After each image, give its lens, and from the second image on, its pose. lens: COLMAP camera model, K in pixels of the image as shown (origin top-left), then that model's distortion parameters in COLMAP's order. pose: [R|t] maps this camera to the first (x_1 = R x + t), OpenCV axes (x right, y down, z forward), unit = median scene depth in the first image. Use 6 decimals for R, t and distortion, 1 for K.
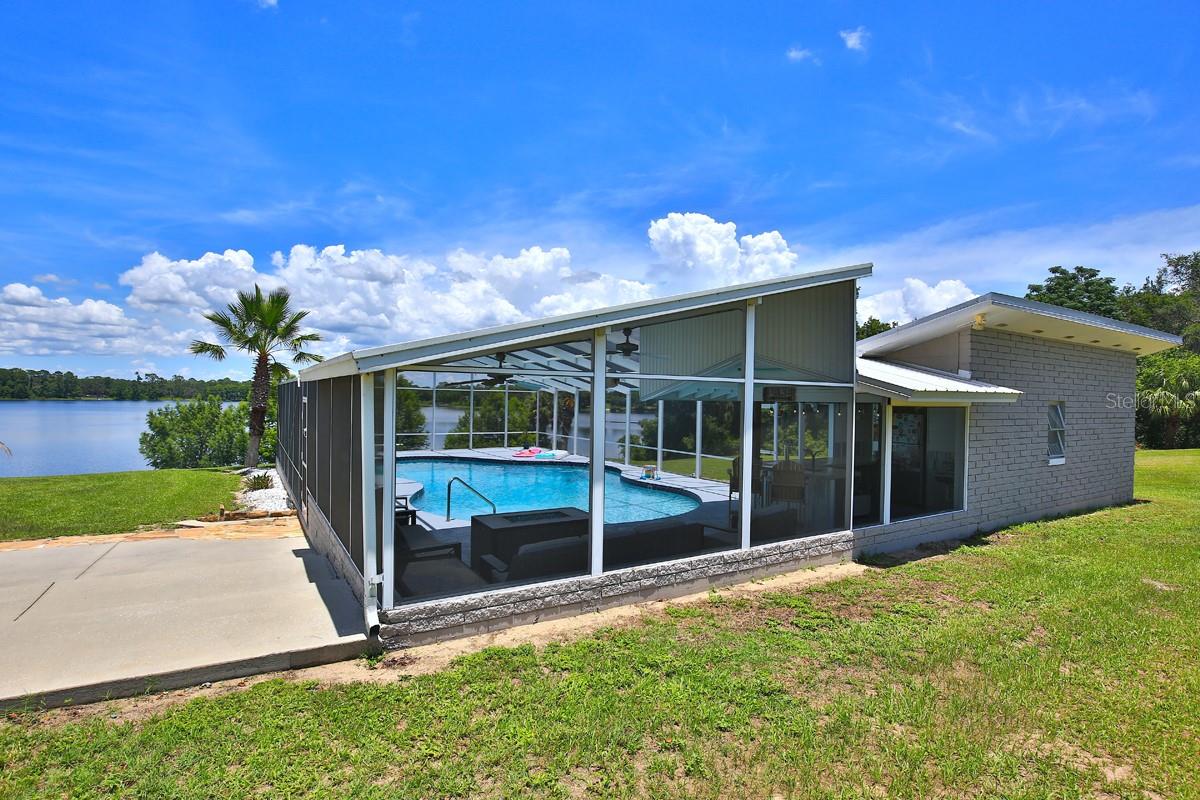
lens RADIAL K [[581.7, 0, 598.4], [0, 581.7, 398.1], [0, 0, 1]] dist [-0.030565, 0.001640]
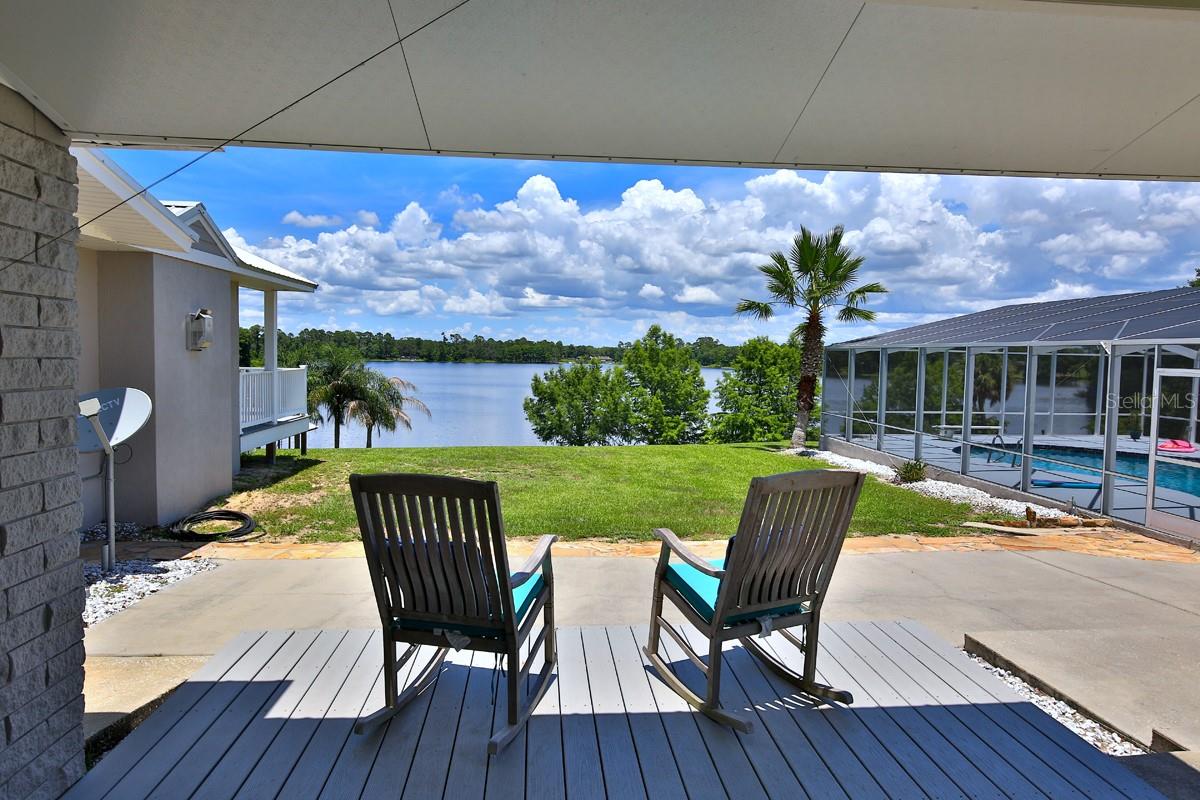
lens RADIAL K [[716.7, 0, 607.2], [0, 716.7, 403.4], [0, 0, 1]] dist [-0.004311, -0.000155]
pose [[0.913760, 0.026772, -0.405372, -0.201188], [-0.001809, 0.998085, 0.061838, -0.004113], [0.406251, -0.055771, 0.912058, -0.025506]]
